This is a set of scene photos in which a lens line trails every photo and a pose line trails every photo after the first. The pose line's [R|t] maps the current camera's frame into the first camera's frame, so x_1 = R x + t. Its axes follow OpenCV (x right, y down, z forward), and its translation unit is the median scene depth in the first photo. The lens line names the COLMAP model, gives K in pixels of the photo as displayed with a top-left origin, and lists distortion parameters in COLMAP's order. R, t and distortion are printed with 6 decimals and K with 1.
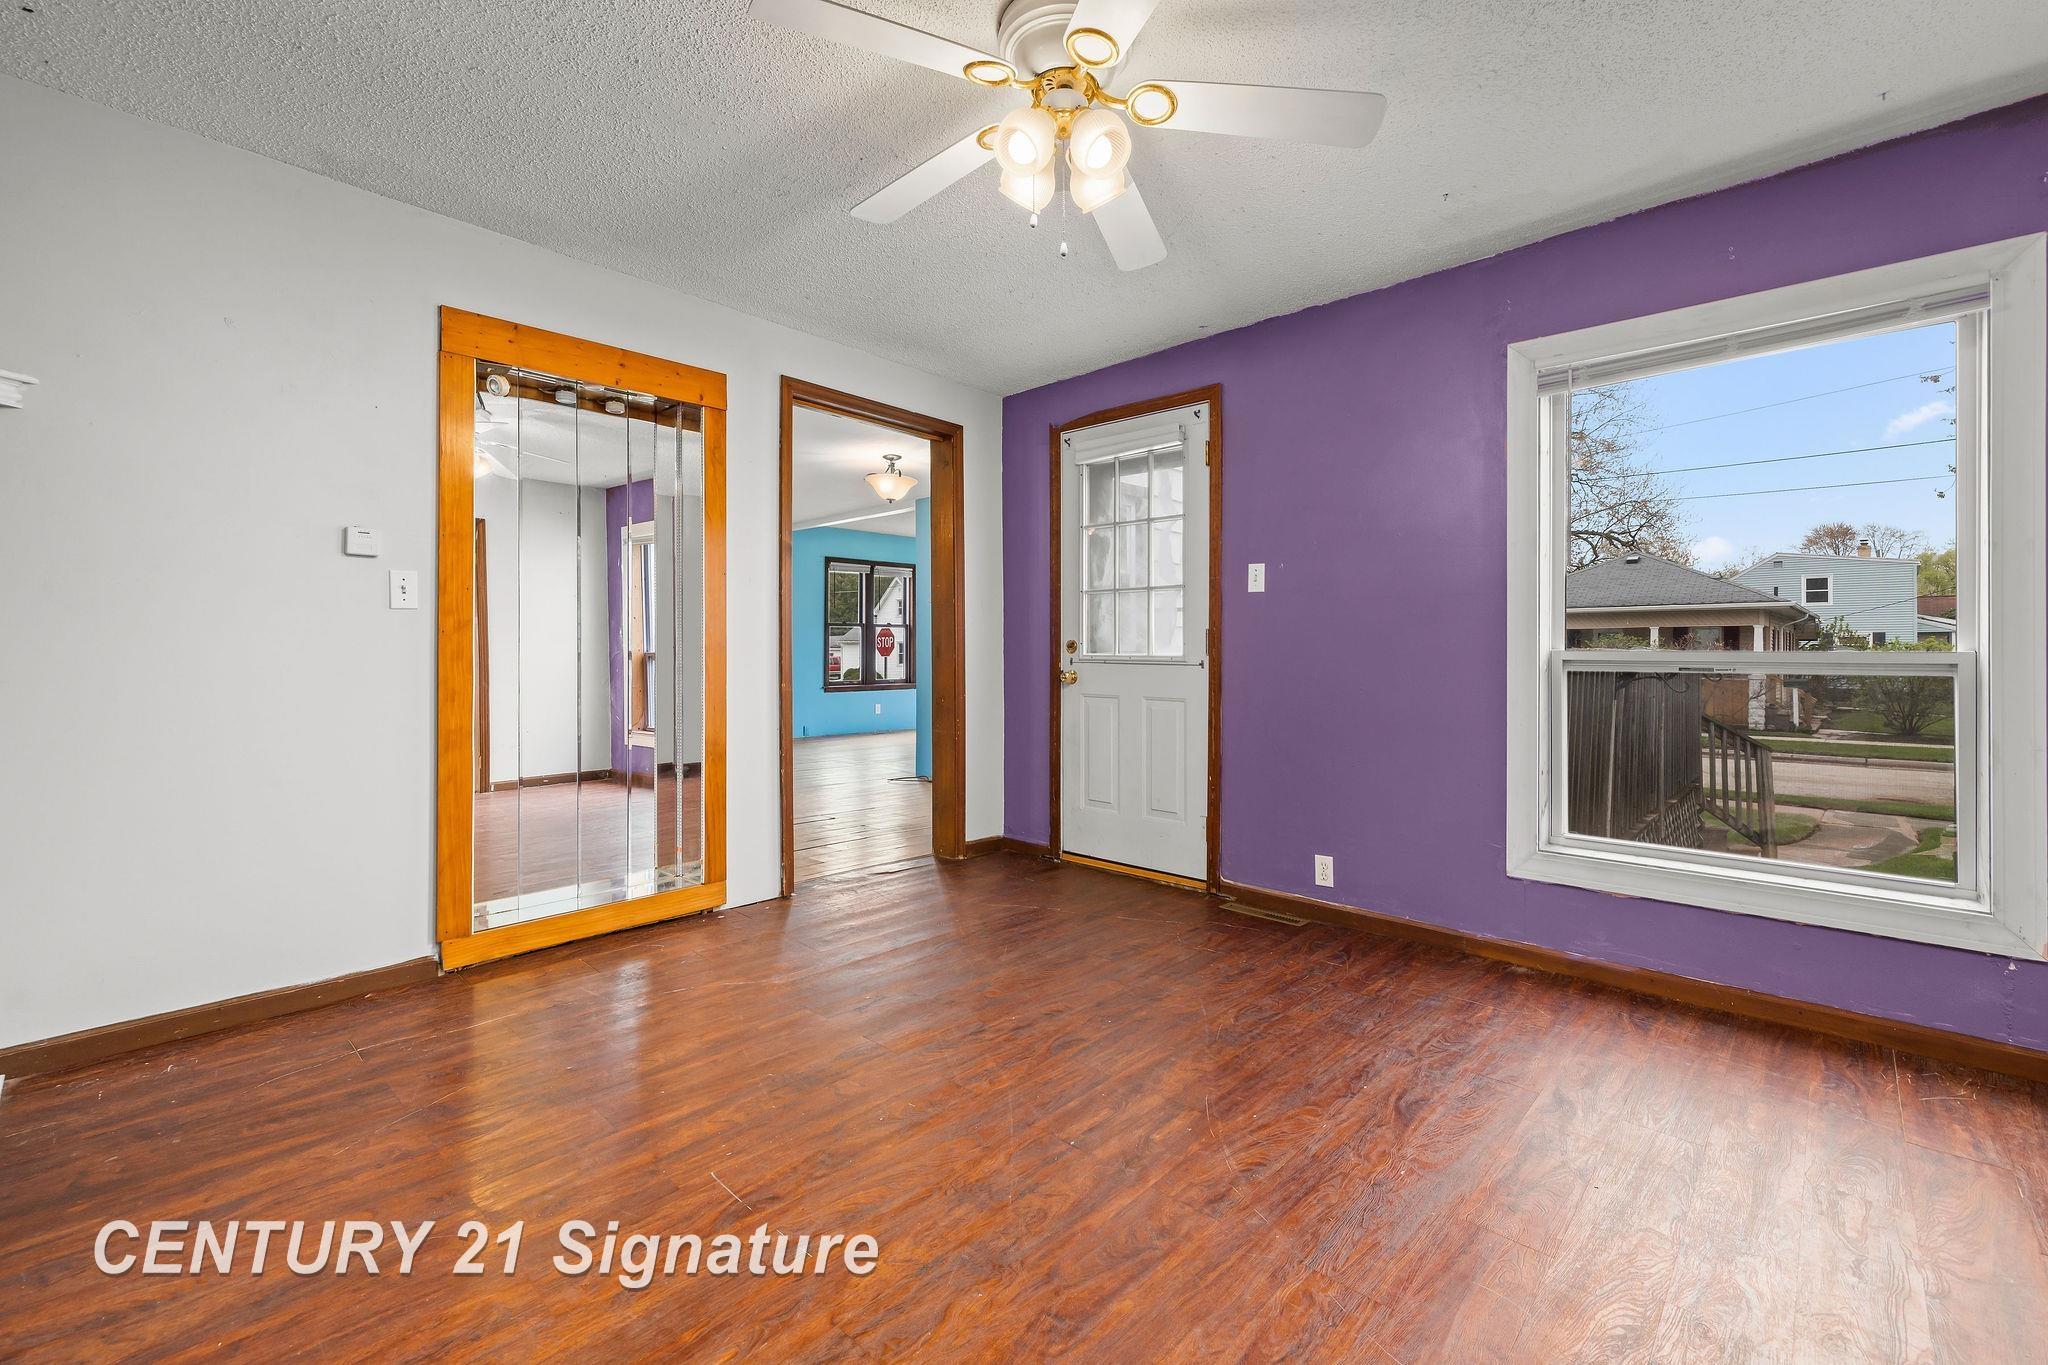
lens RADIAL K [[897.4, 0, 1016.2], [0, 897.4, 644.9], [0, 0, 1]] dist [0.000679, 0.000144]
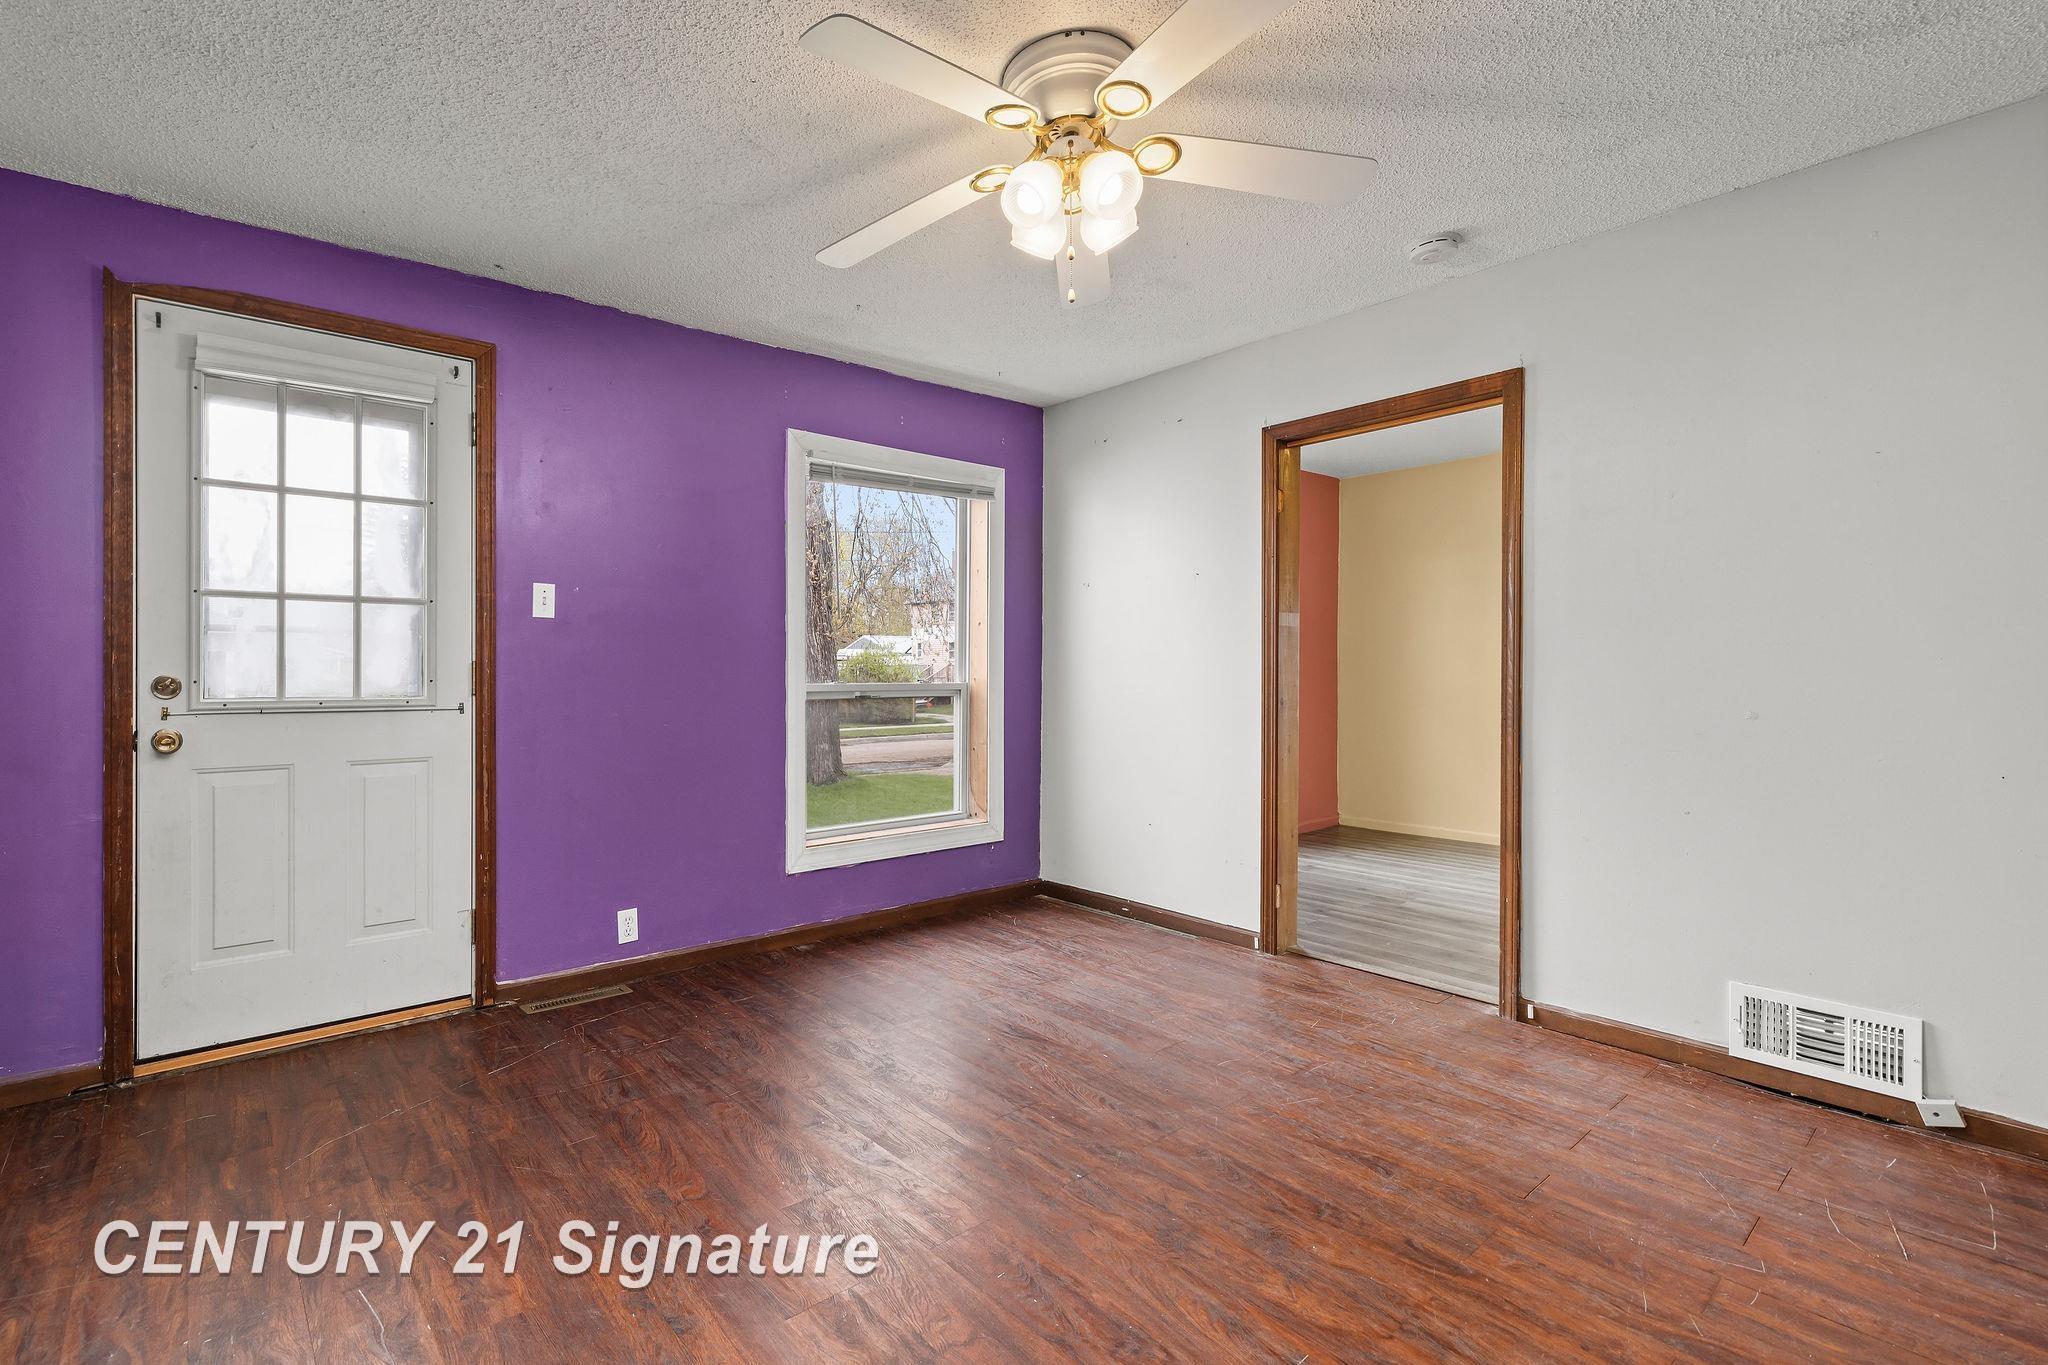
lens RADIAL K [[898.5, 0, 949.2], [0, 898.5, 669.3], [0, 0, 1]] dist [0.000708, 0.000114]
pose [[0.140900, 0.003543, 0.990017, -0.487300], [0.000208, 0.999993, -0.003608, -0.008110], [-0.990024, 0.000714, 0.140899, 0.502356]]
